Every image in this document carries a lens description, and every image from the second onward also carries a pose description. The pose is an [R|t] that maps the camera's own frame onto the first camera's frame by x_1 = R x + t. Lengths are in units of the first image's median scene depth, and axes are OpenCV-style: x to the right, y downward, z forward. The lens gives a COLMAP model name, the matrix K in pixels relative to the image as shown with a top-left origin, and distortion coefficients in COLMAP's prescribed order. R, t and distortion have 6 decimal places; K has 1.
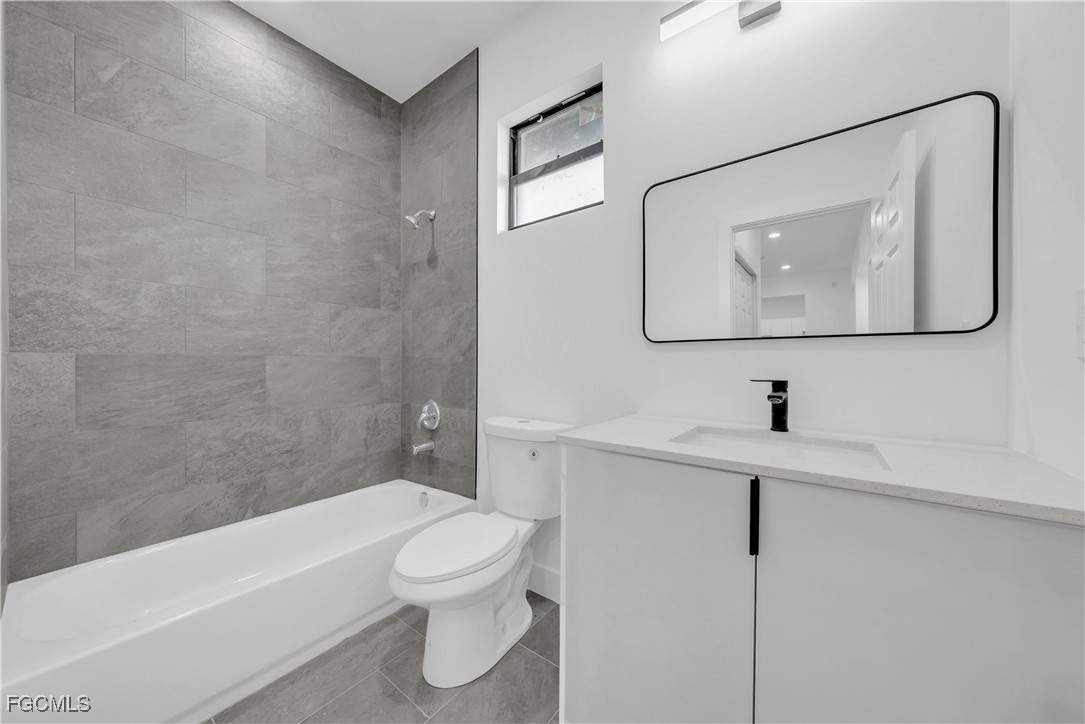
lens RADIAL K [[371.6, 0, 538.5], [0, 371.6, 362.5], [0, 0, 1]] dist [0.000874, 0.000414]
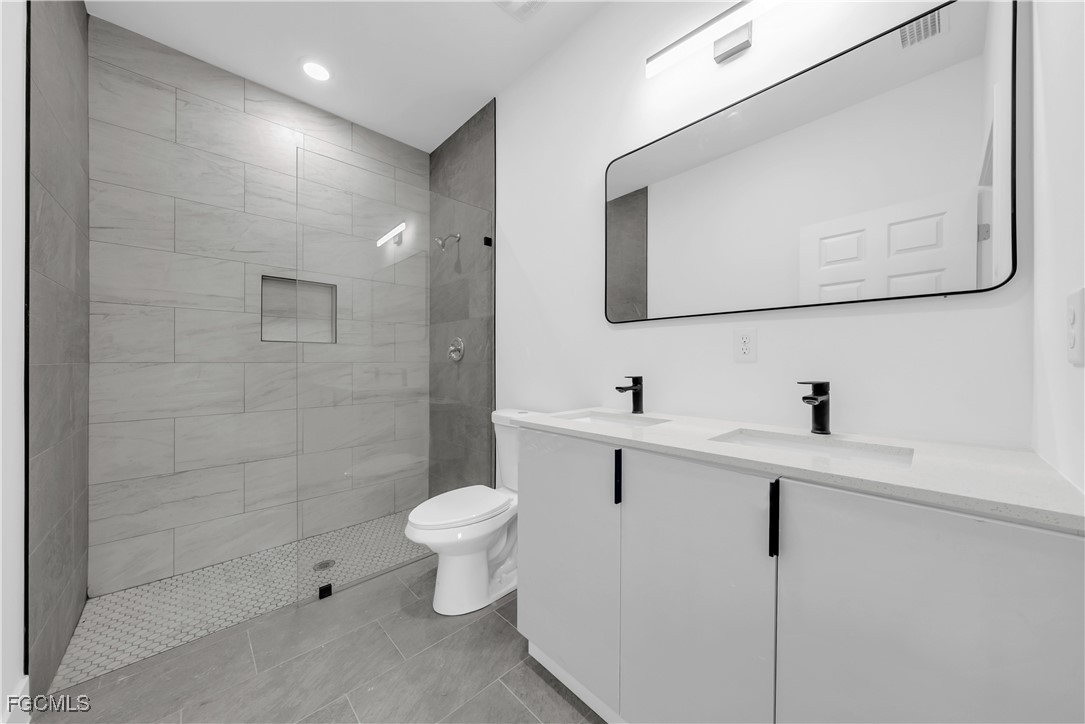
lens RADIAL K [[371.6, 0, 545.6], [0, 371.6, 362.9], [0, 0, 1]] dist [0.000874, 0.000414]
pose [[0.991624, 0.005549, -0.129037, 0.093421], [-0.005080, 0.999979, 0.003967, -0.003073], [0.129056, -0.003278, 0.991632, -0.086179]]
